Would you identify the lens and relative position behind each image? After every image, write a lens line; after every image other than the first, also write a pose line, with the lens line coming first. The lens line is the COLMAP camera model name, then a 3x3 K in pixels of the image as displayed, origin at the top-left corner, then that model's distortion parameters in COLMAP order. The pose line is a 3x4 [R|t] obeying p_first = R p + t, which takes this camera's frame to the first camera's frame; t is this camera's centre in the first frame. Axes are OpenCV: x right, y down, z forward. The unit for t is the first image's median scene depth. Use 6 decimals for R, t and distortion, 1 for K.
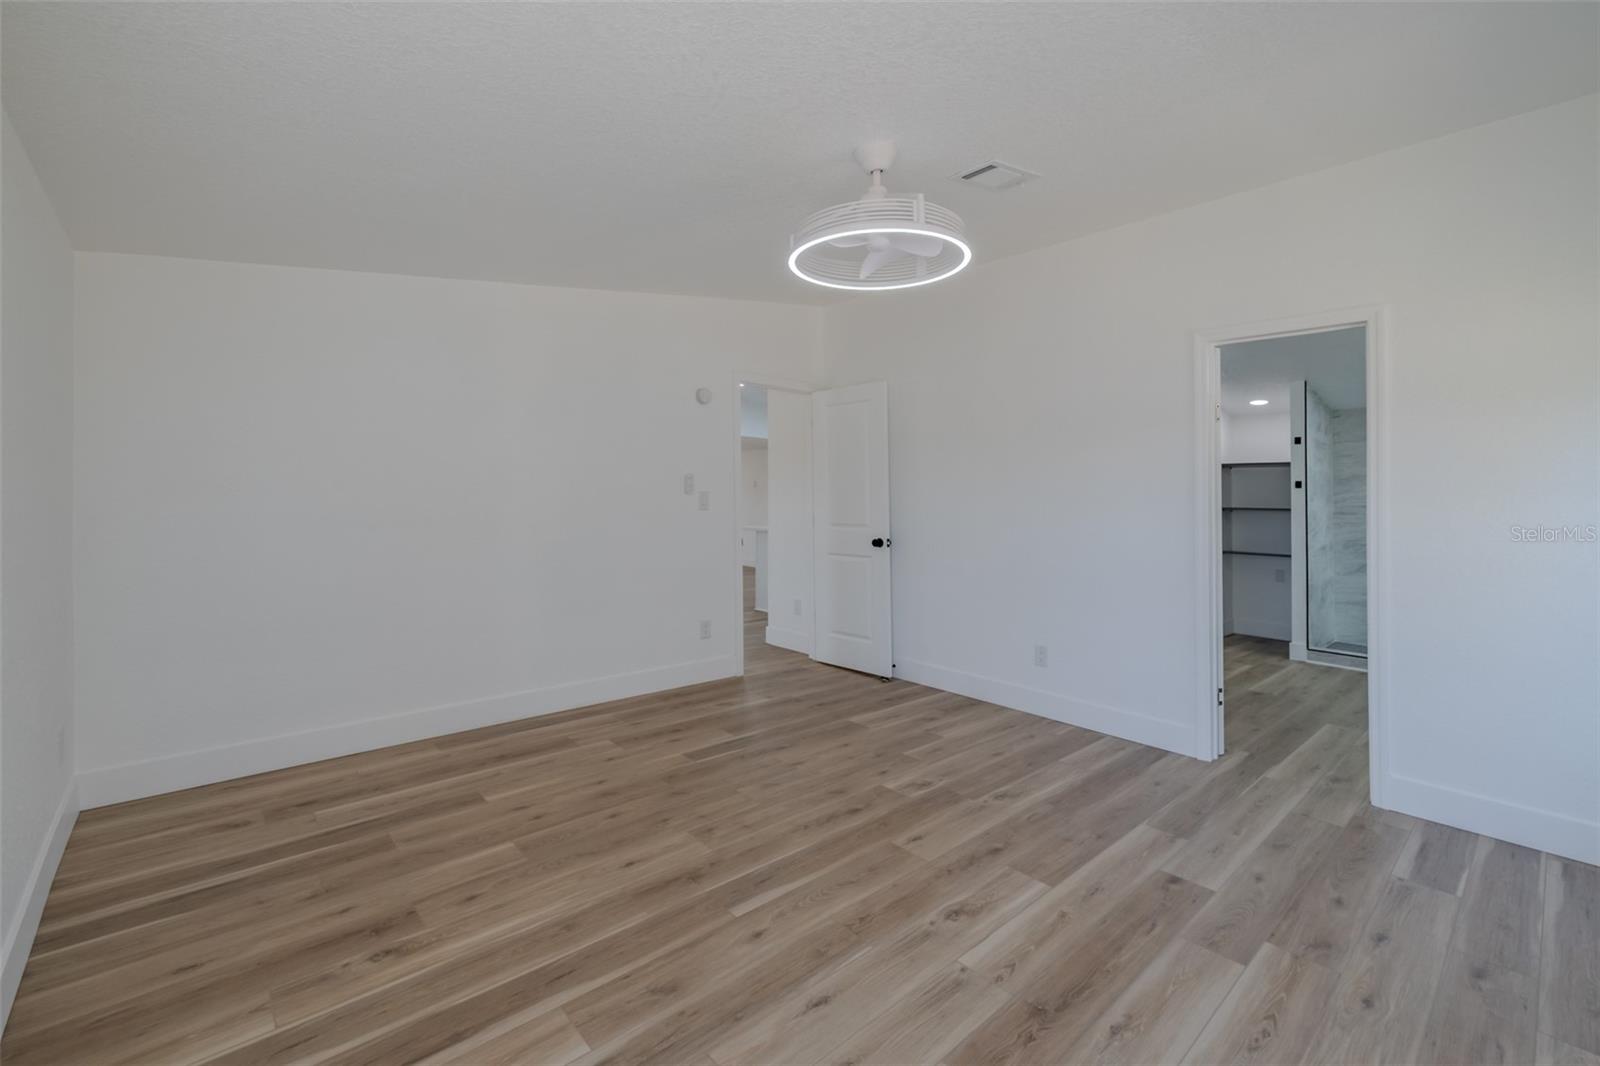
lens RADIAL K [[695.9, 0, 809.7], [0, 695.9, 486.3], [0, 0, 1]] dist [0.000789, -0.000080]
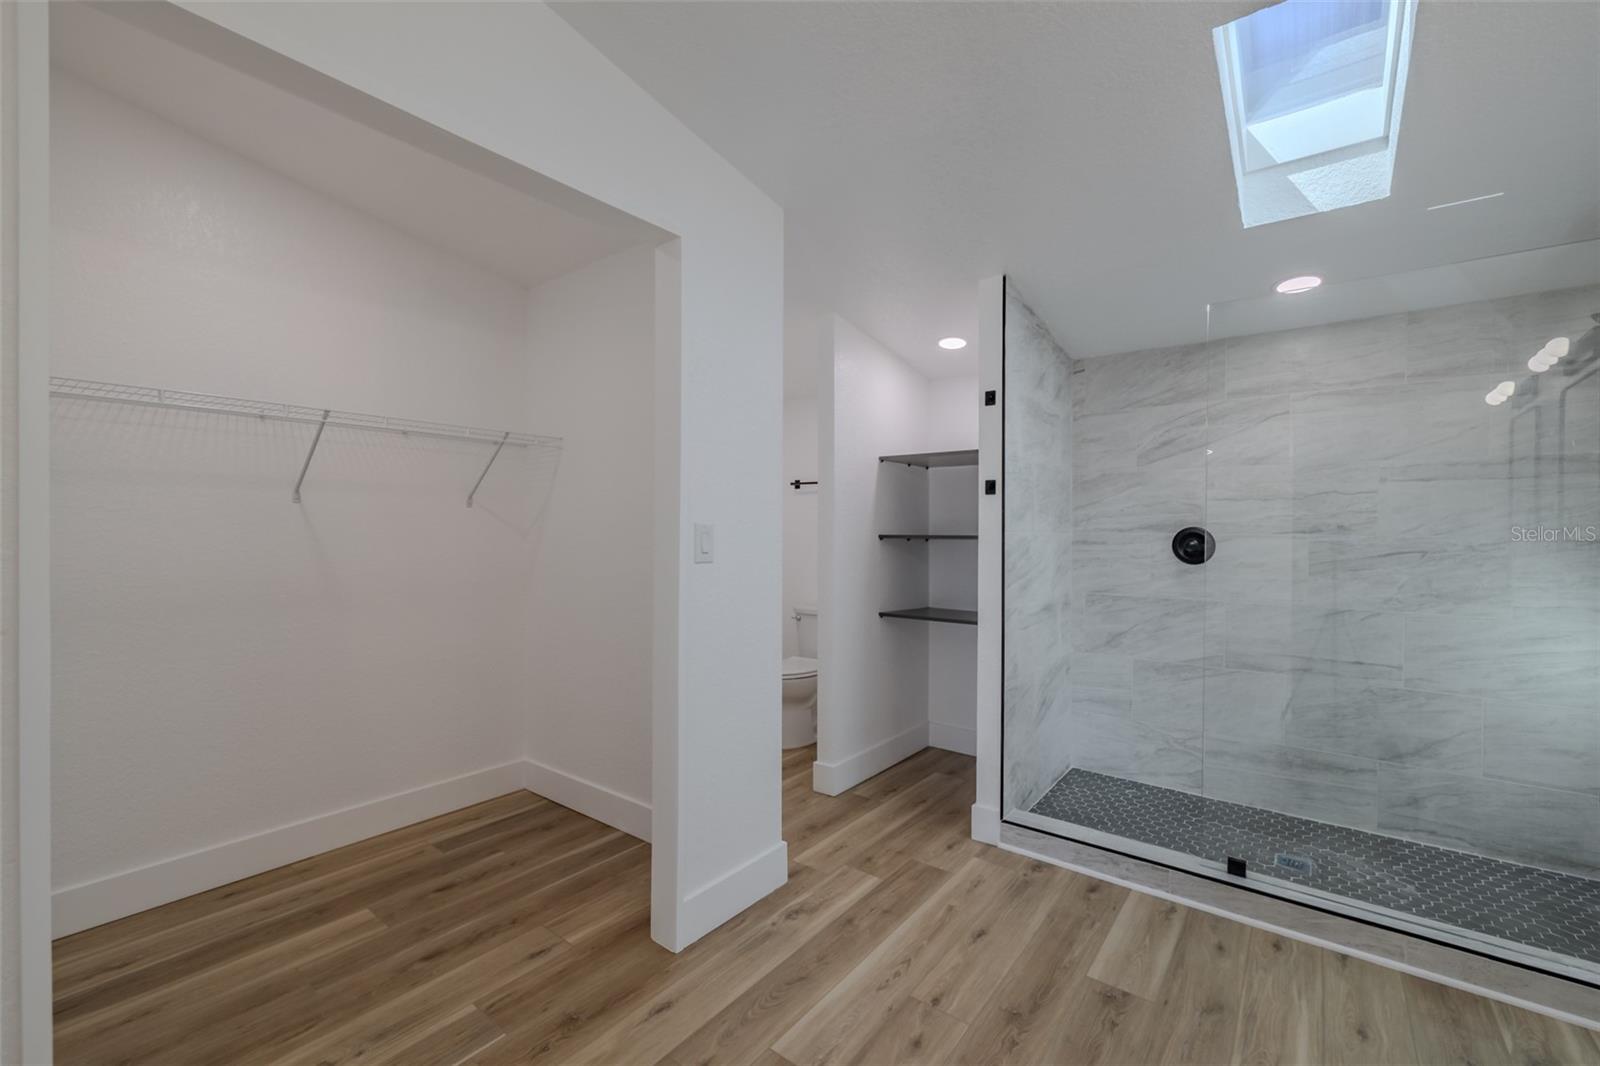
lens RADIAL K [[676.9, 0, 793.0], [0, 676.9, 538.2], [0, 0, 1]] dist [0.002367, -0.001045]
pose [[0.984949, -0.012201, 0.172414, 0.930752], [0.006148, 0.999347, 0.035598, 0.030580], [-0.172735, -0.034003, 0.984381, 1.064633]]
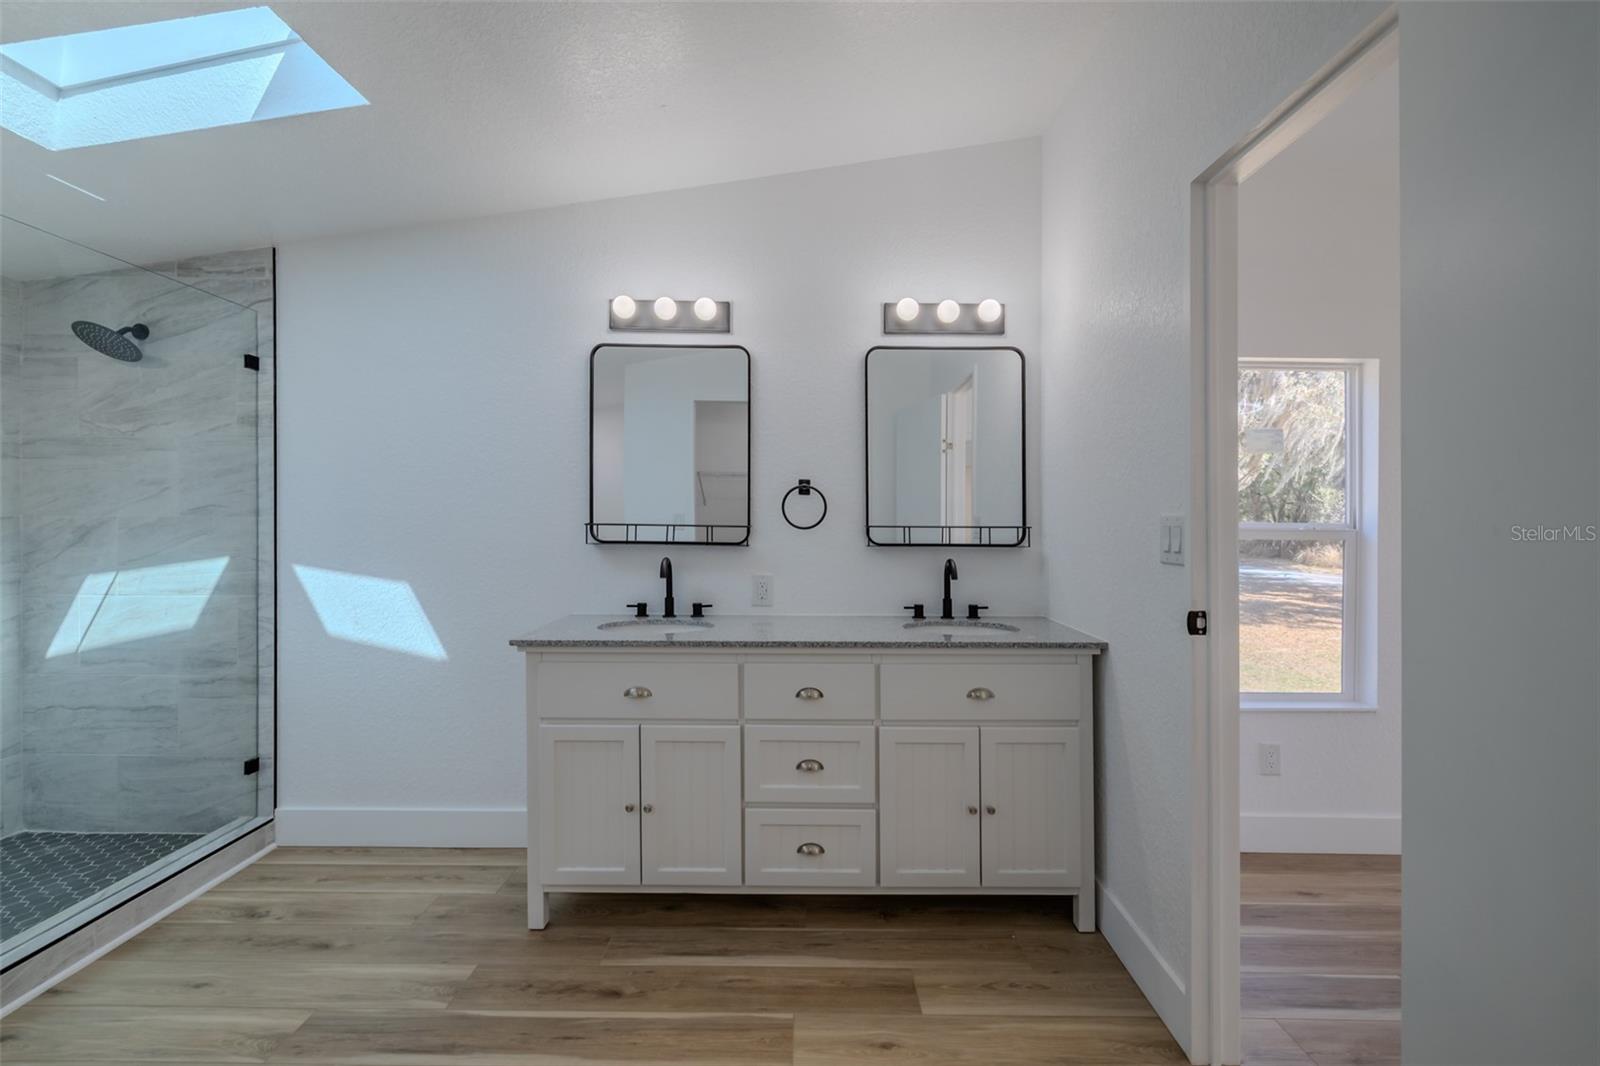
lens RADIAL K [[676.9, 0, 785.1], [0, 676.9, 519.4], [0, 0, 1]] dist [0.002367, -0.001045]
pose [[-0.742113, -0.011165, 0.670181, 0.715700], [-0.032049, 0.999309, -0.018841, 0.053592], [-0.669508, -0.035461, -0.741958, 1.642738]]
